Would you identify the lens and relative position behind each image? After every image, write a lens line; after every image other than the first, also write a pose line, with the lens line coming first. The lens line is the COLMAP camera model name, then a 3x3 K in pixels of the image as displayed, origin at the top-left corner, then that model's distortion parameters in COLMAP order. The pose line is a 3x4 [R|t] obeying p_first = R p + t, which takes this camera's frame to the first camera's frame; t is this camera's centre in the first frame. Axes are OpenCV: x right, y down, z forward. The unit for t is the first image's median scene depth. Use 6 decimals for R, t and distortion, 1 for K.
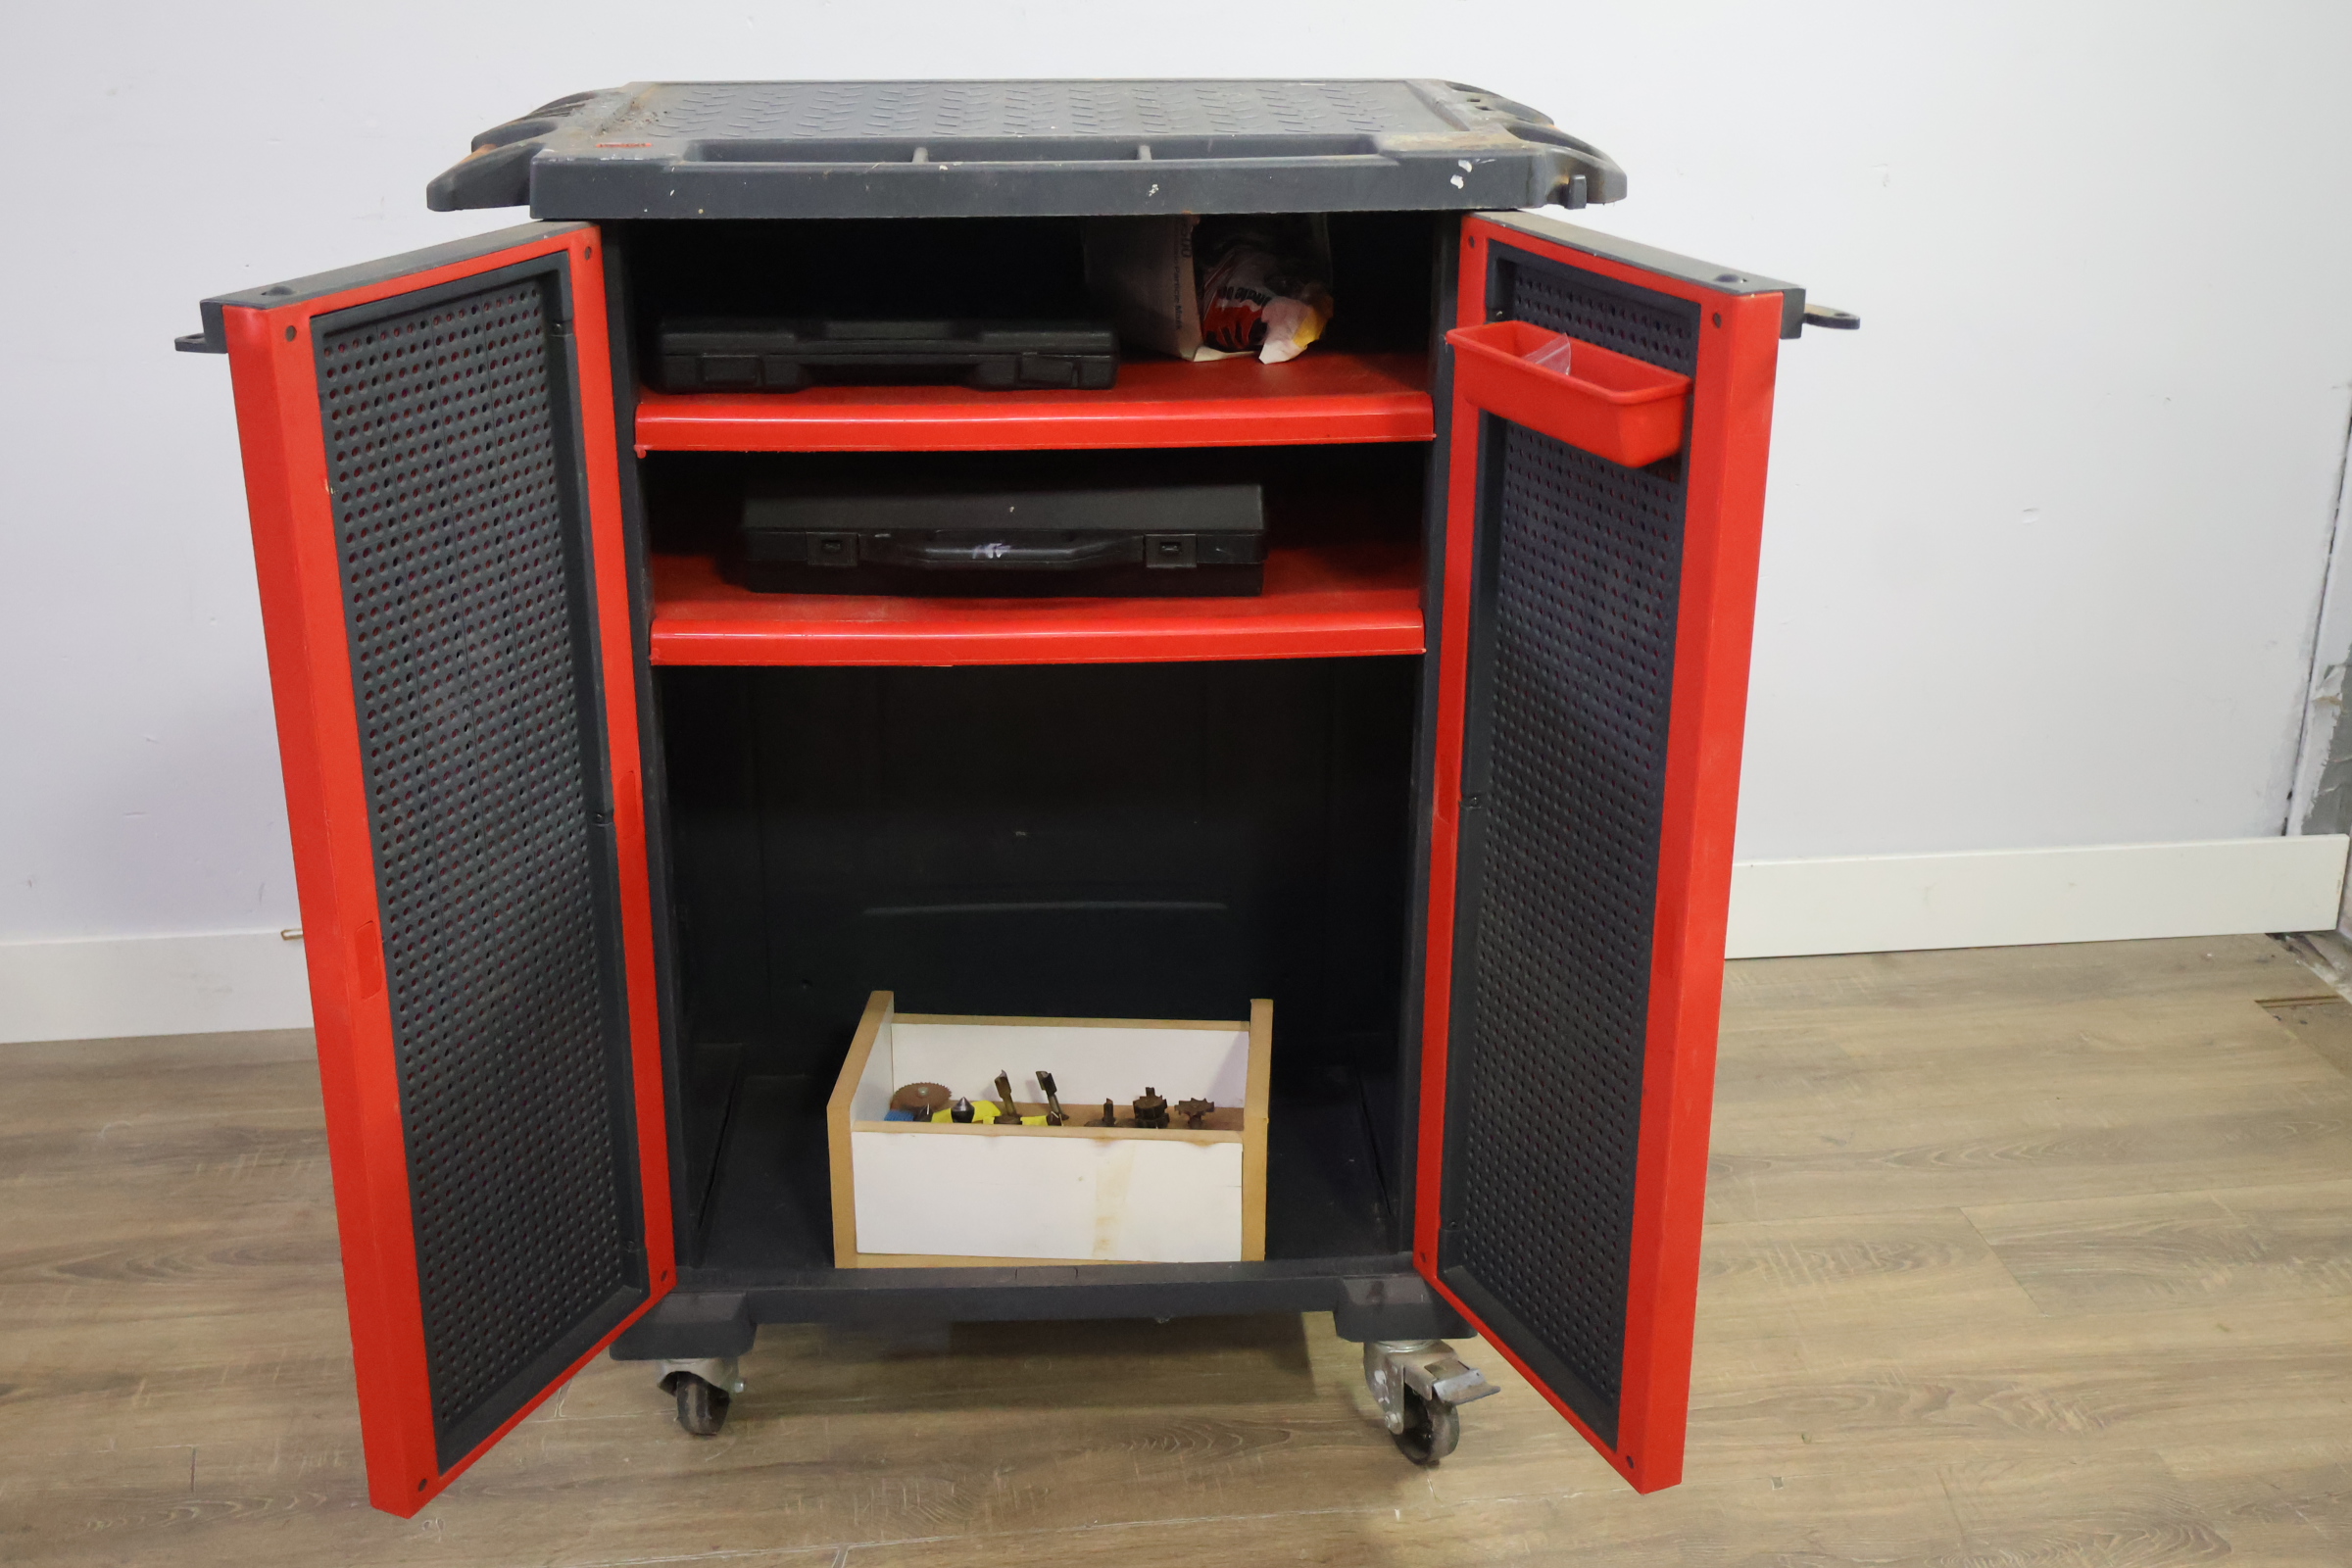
lens RADIAL K [[2550.5, 0, 1156.6], [0, 2550.5, 767.6], [0, 0, 1]] dist [-0.000793, 0.000000]
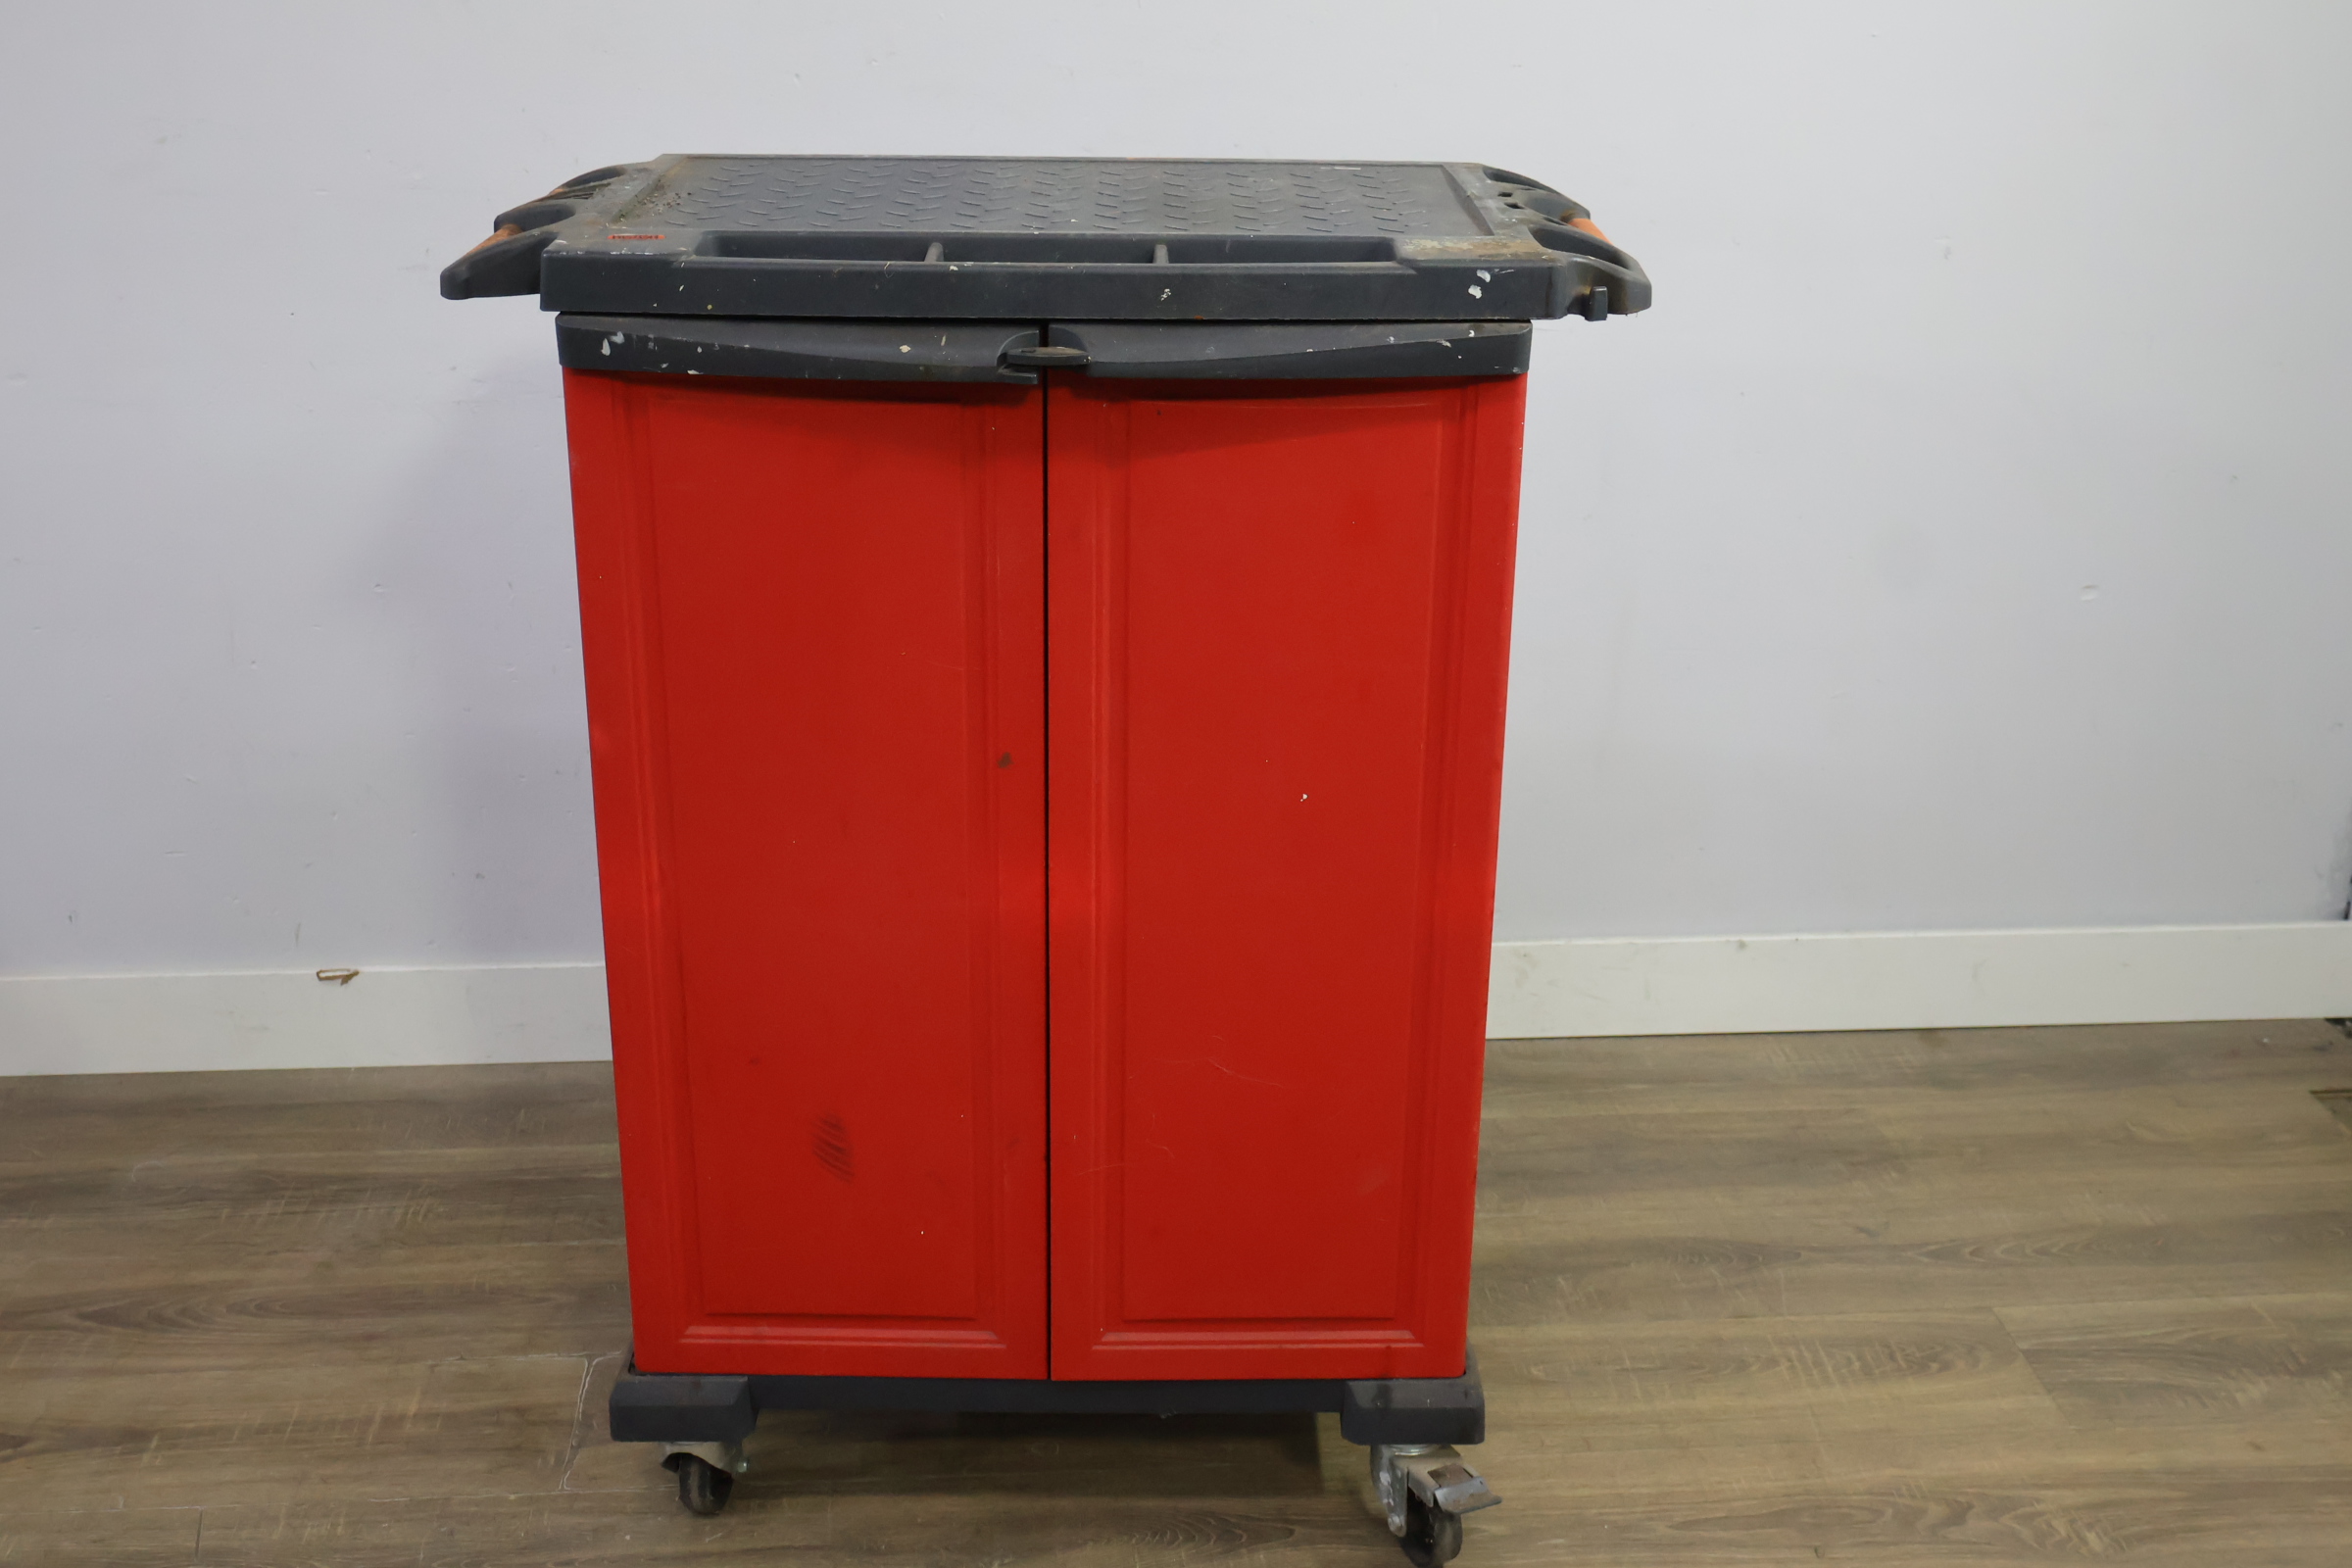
lens RADIAL K [[2550.5, 0, 1168.5], [0, 2550.5, 765.6], [0, 0, 1]] dist [-0.000793, 0.000000]
pose [[0.999255, 0.022517, -0.031340, 0.027082], [-0.022323, 0.999730, 0.006510, -0.040027], [0.031478, -0.005805, 0.999488, 0.010225]]
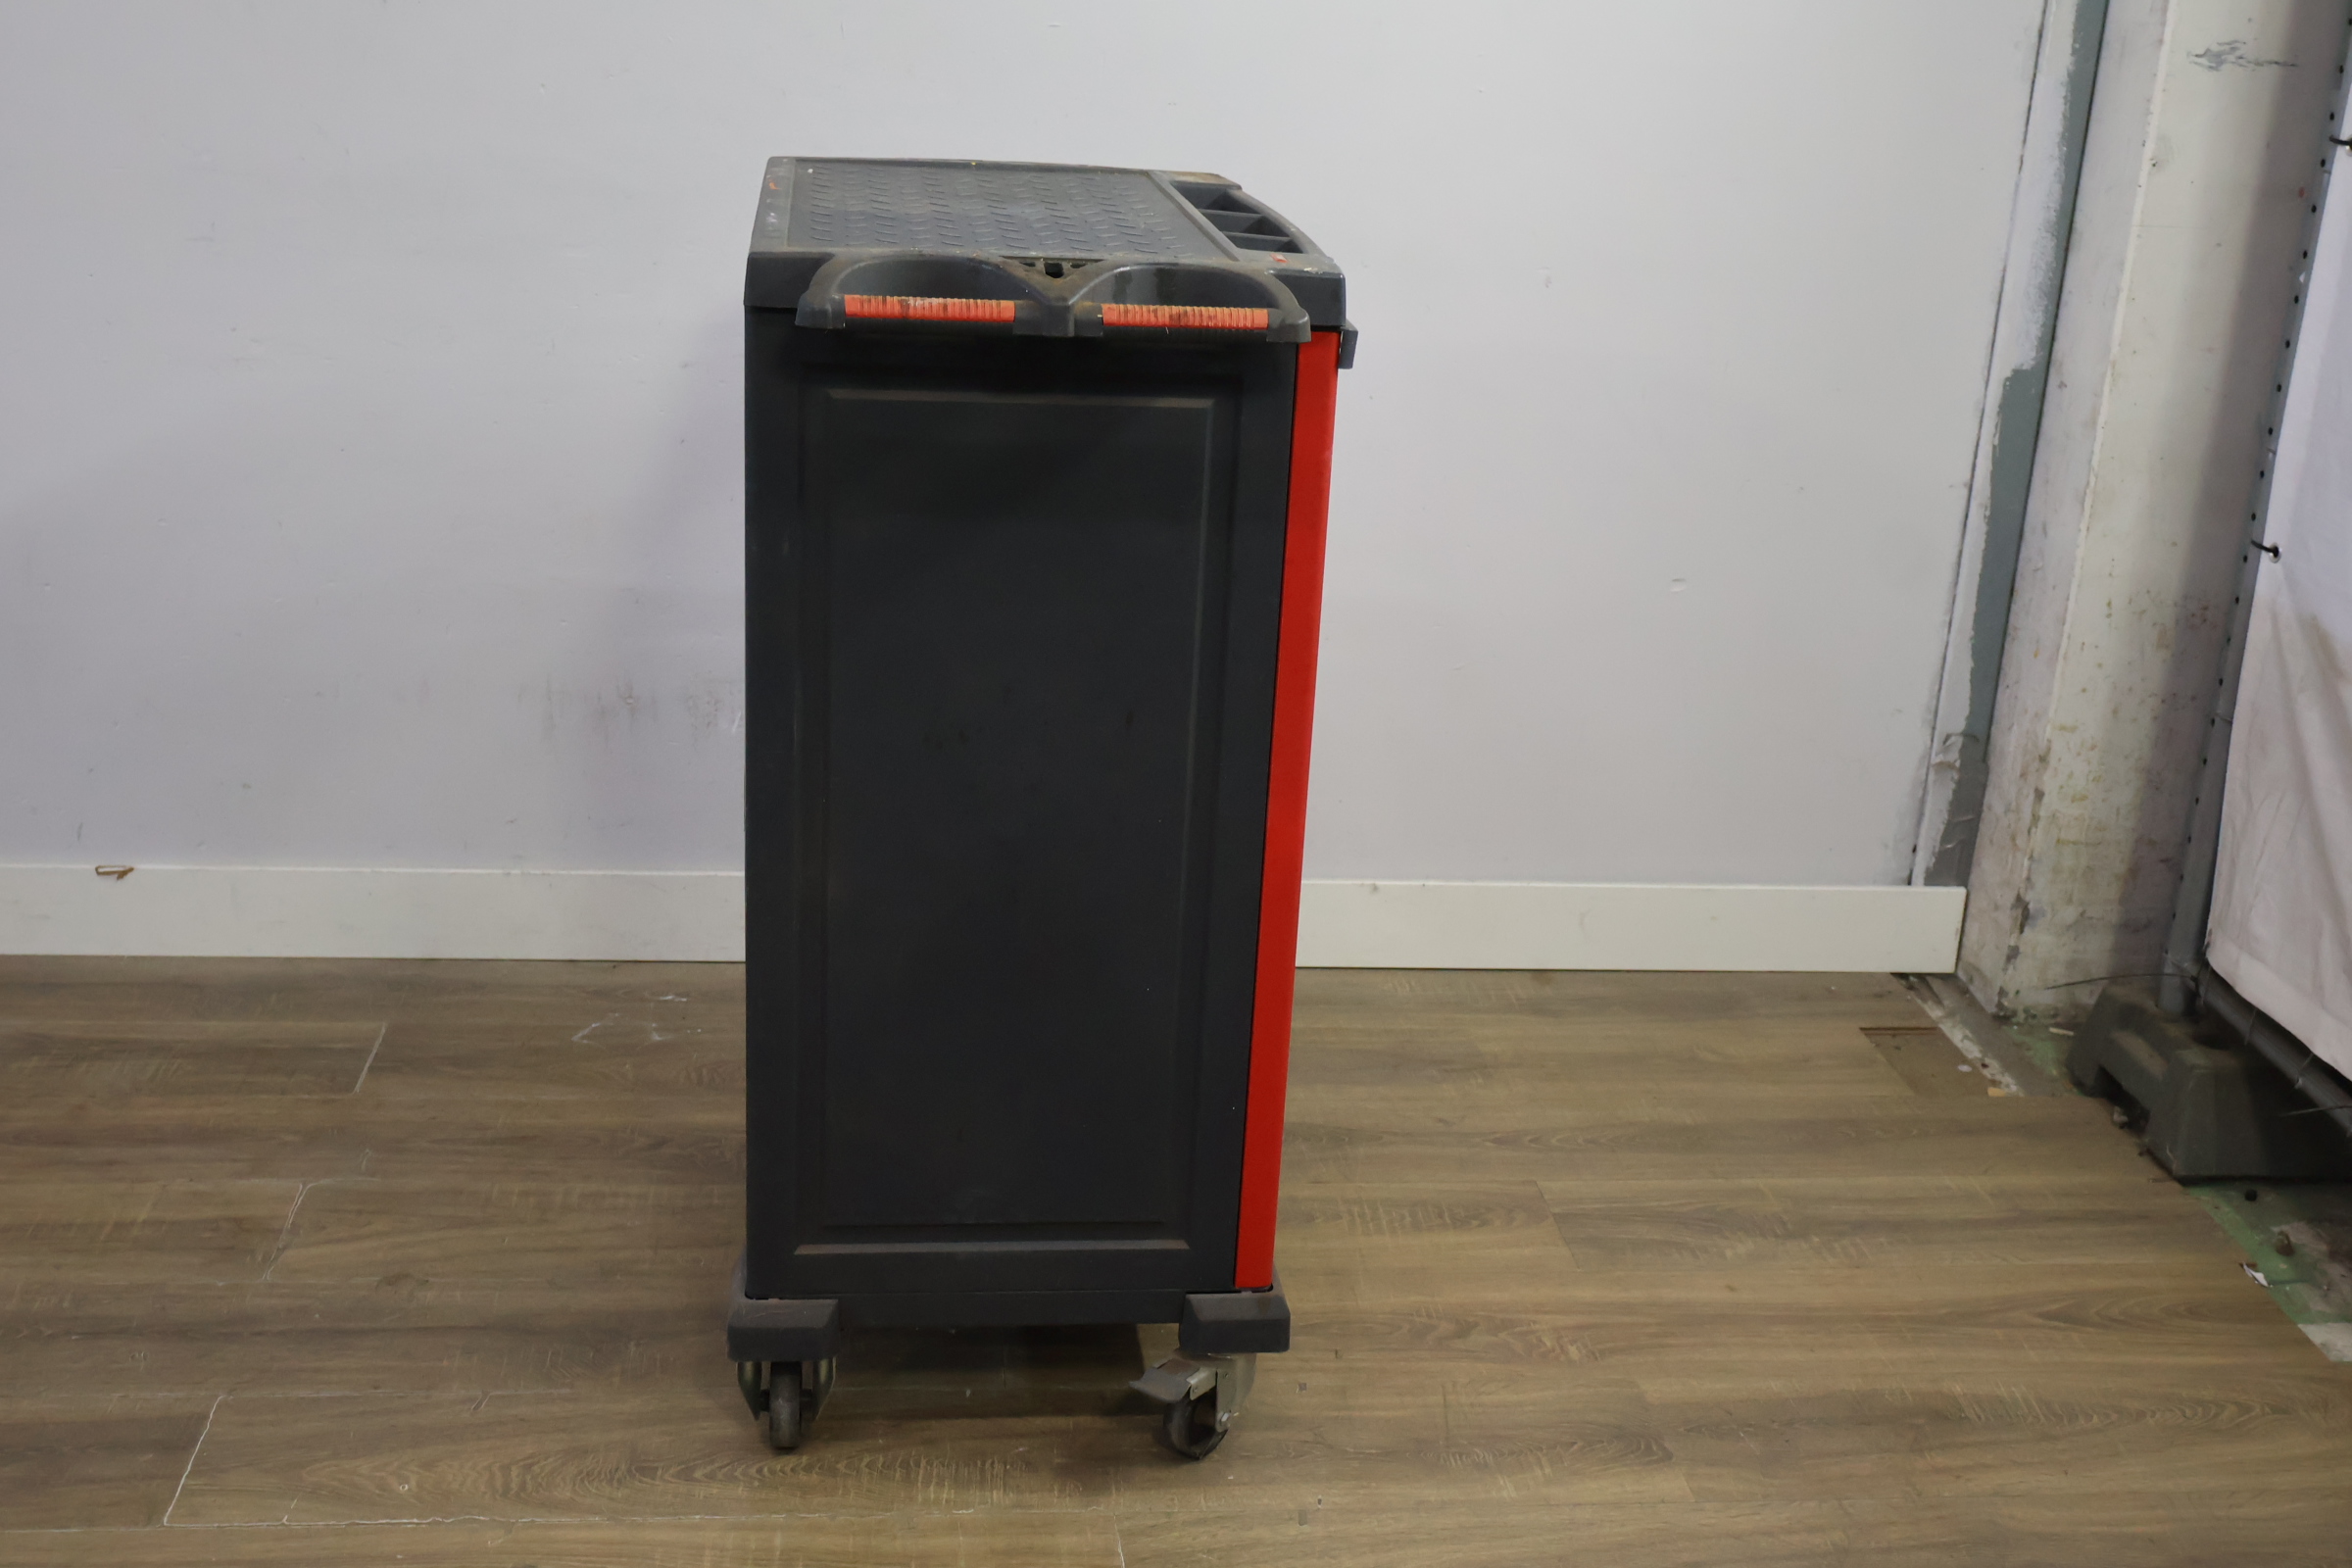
lens RADIAL K [[2550.5, 0, 1153.5], [0, 2550.5, 771.2], [0, 0, 1]] dist [-0.000793, 0.000000]
pose [[0.998522, 0.054334, 0.001200, 0.150437], [-0.054287, 0.998205, -0.025310, 0.031913], [-0.002573, 0.025208, 0.999679, -0.158057]]
